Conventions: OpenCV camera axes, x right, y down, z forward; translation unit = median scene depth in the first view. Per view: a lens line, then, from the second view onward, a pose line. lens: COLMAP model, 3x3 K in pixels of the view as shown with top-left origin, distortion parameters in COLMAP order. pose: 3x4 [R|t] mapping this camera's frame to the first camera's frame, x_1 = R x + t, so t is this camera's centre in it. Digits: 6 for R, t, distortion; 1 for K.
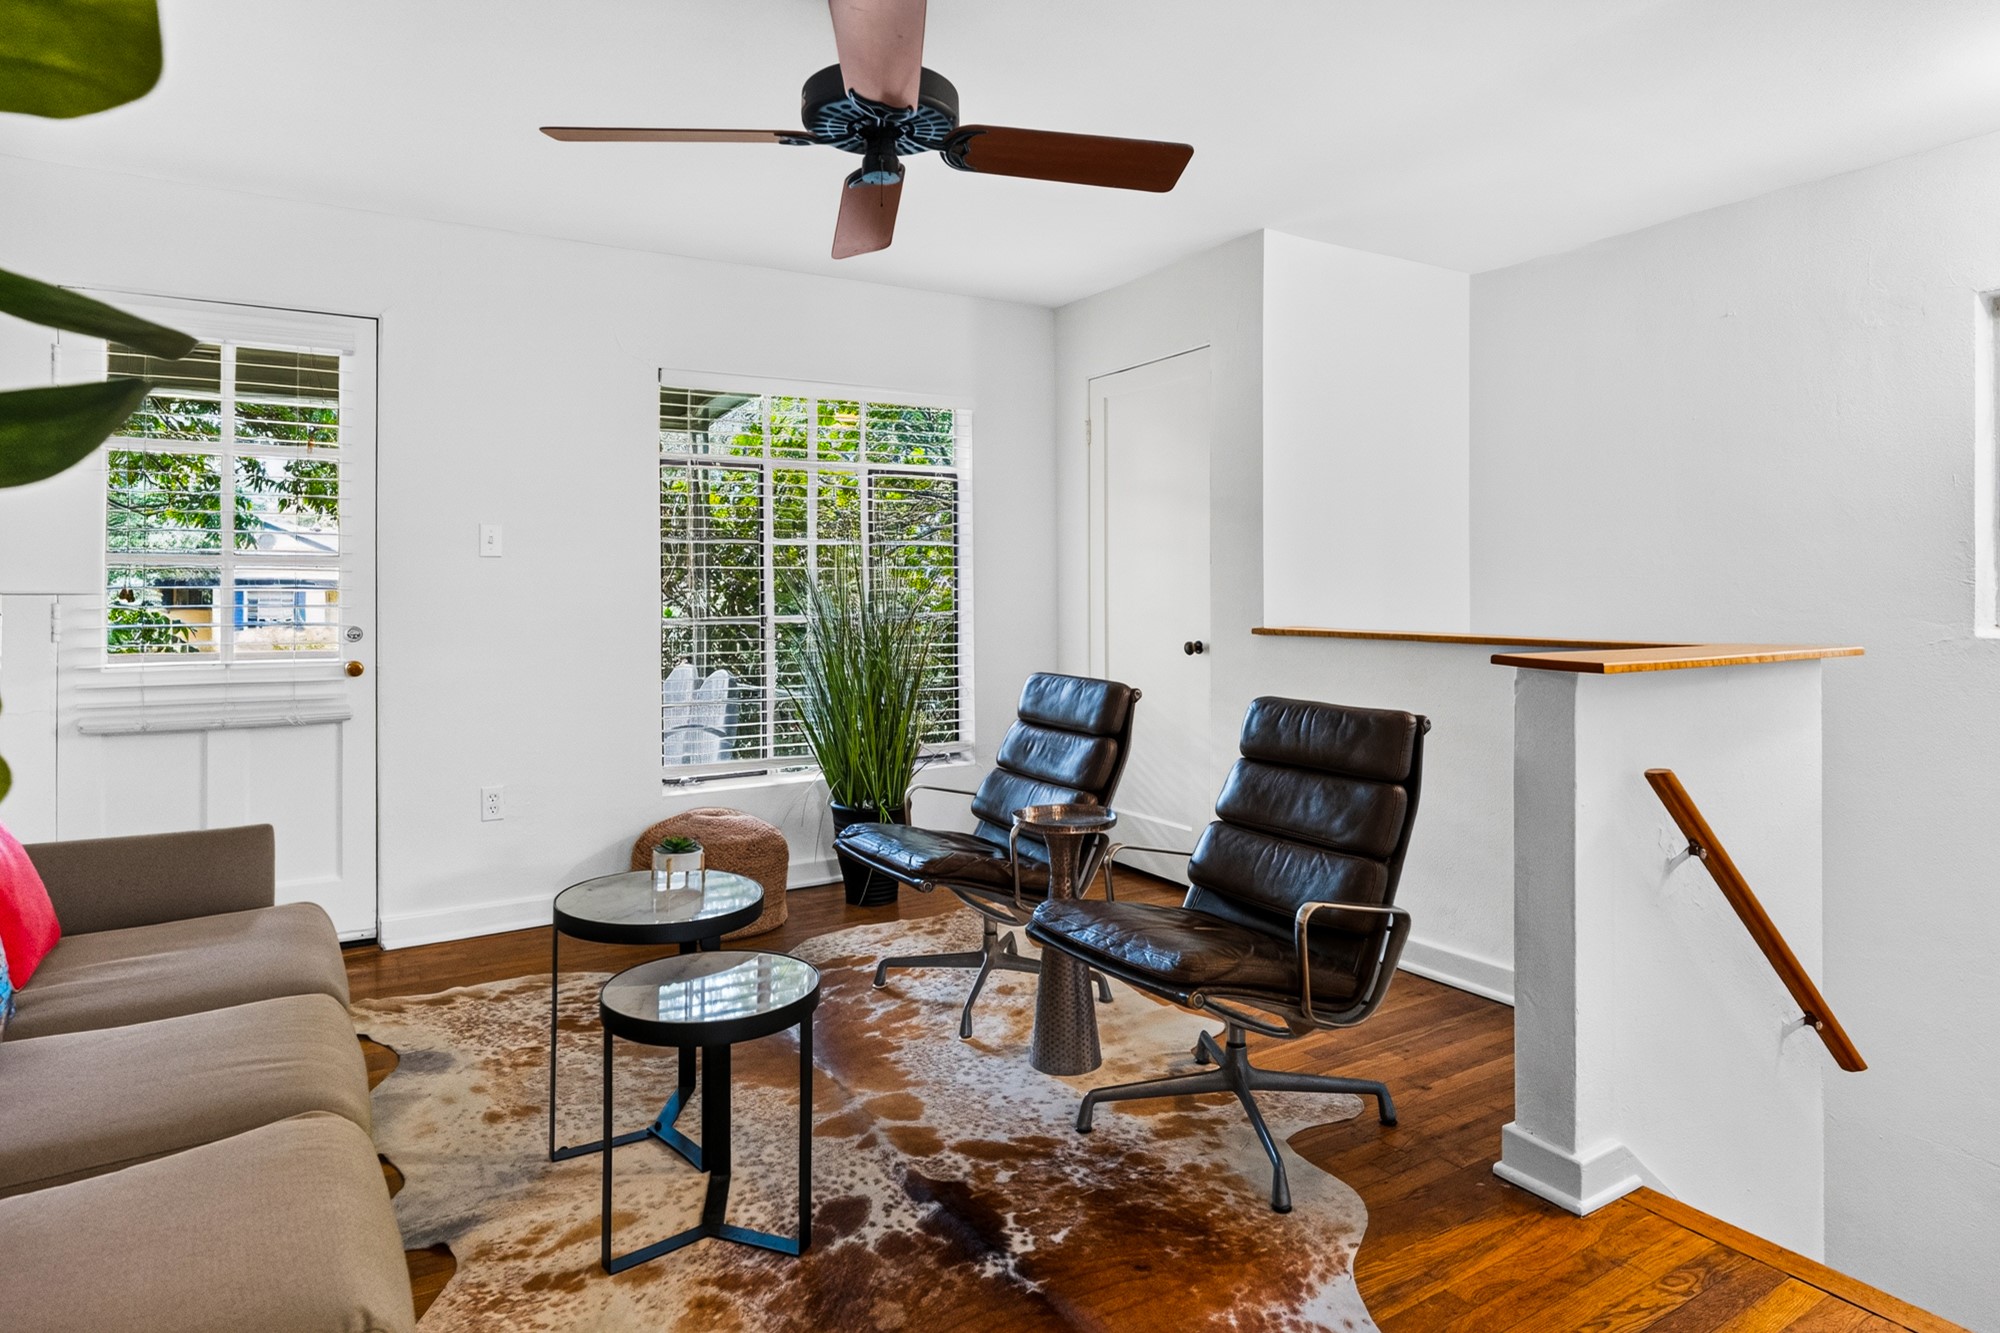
lens RADIAL K [[1161.2, 0, 1000.0], [0, 1161.2, 561.4], [0, 0, 1]] dist [0.004692, 0.004490]
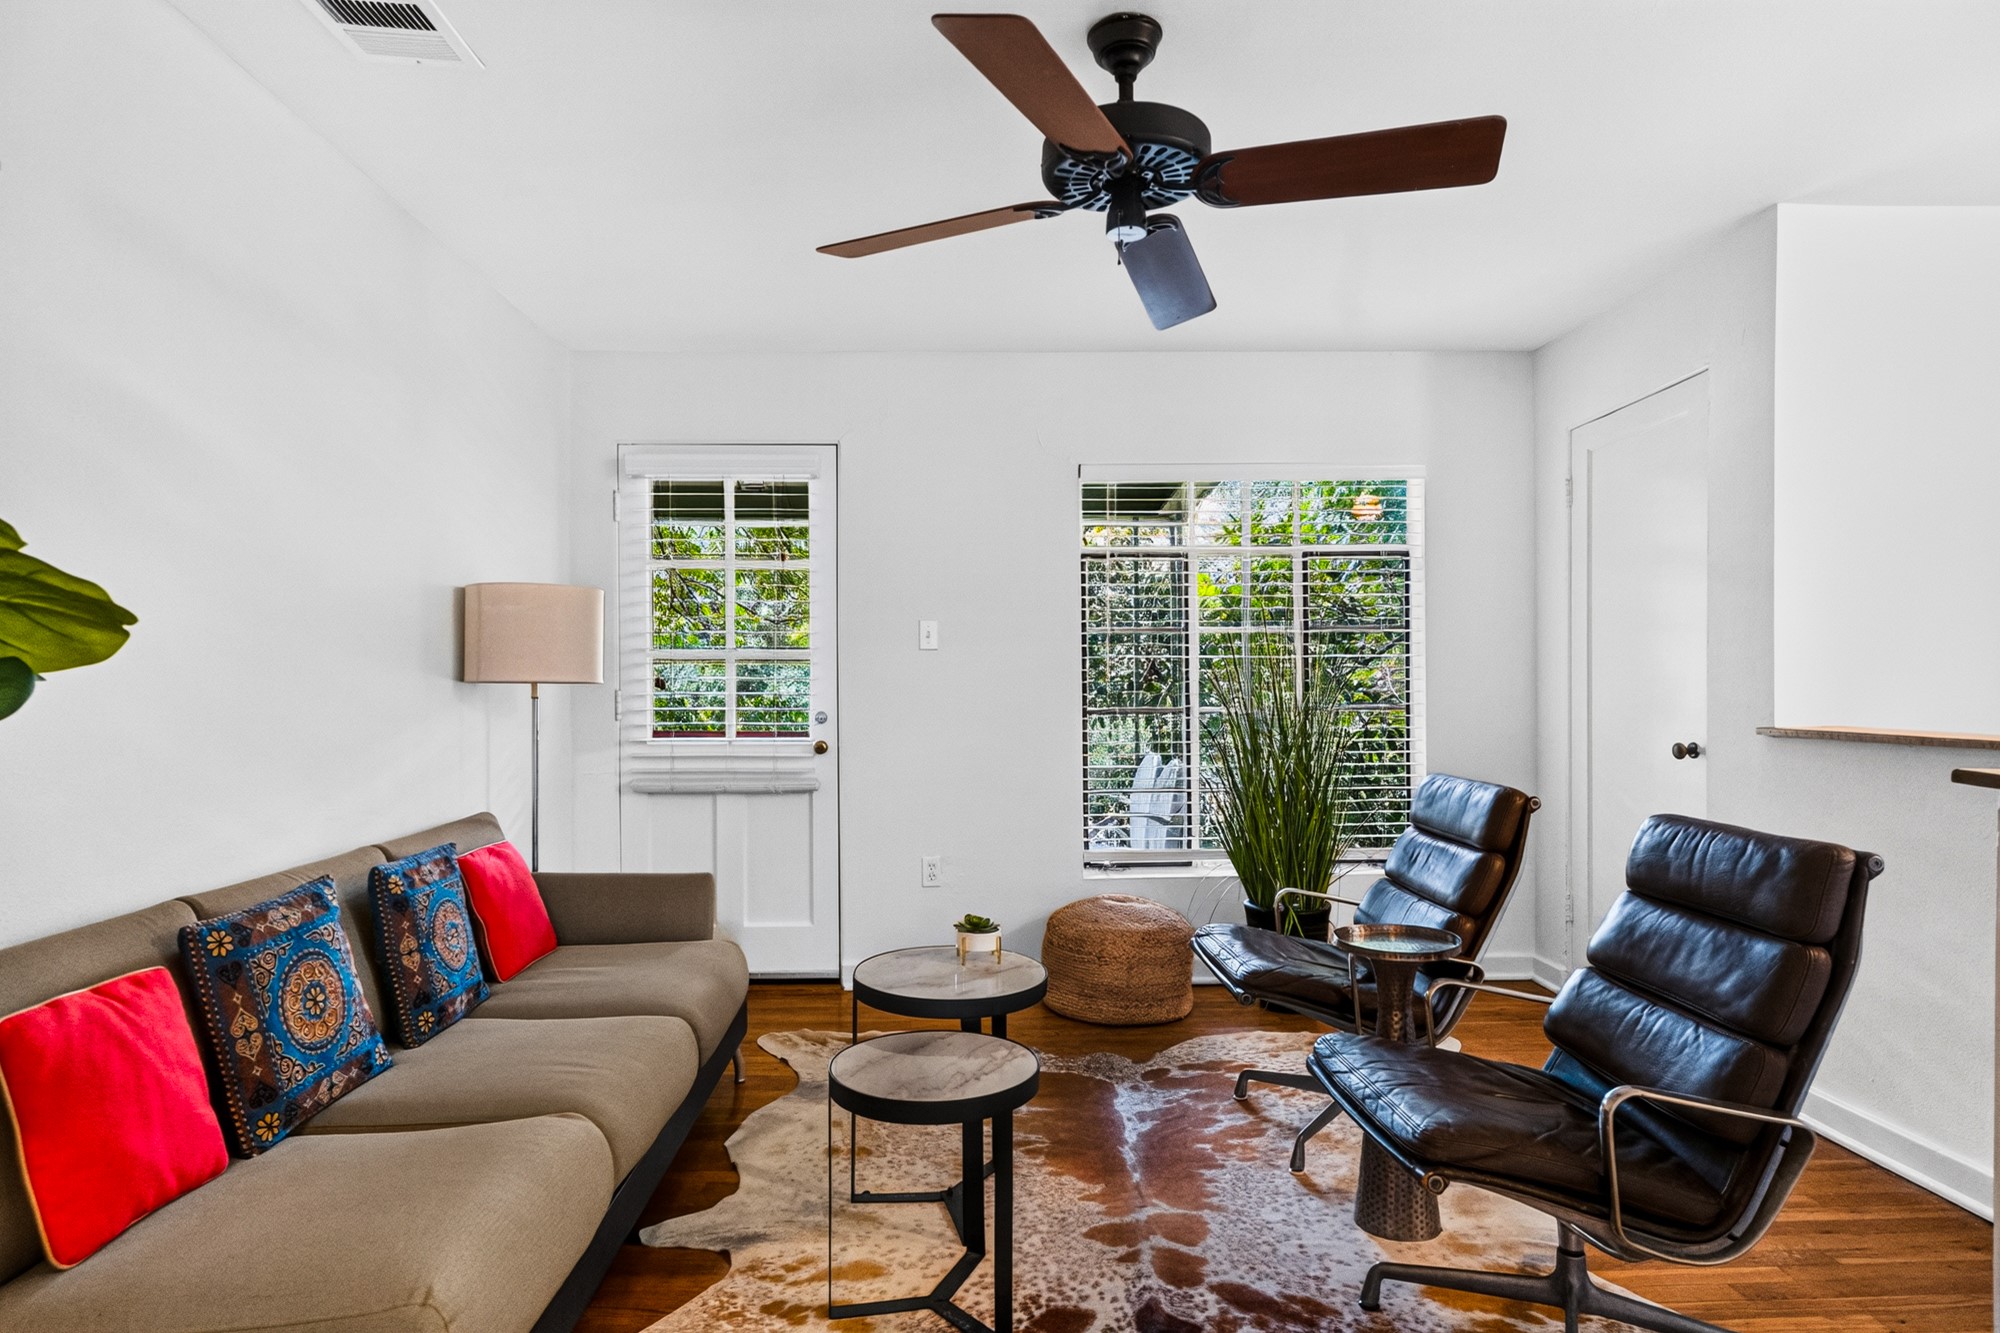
lens RADIAL K [[1136.4, 0, 1001.2], [0, 1136.4, 679.4], [0, 0, 1]] dist [0.013411, 0.000131]
pose [[0.869244, -0.003218, -0.494374, 0.222831], [0.013693, 0.999752, 0.017569, 0.008230], [0.494194, -0.022041, 0.869072, 0.127834]]
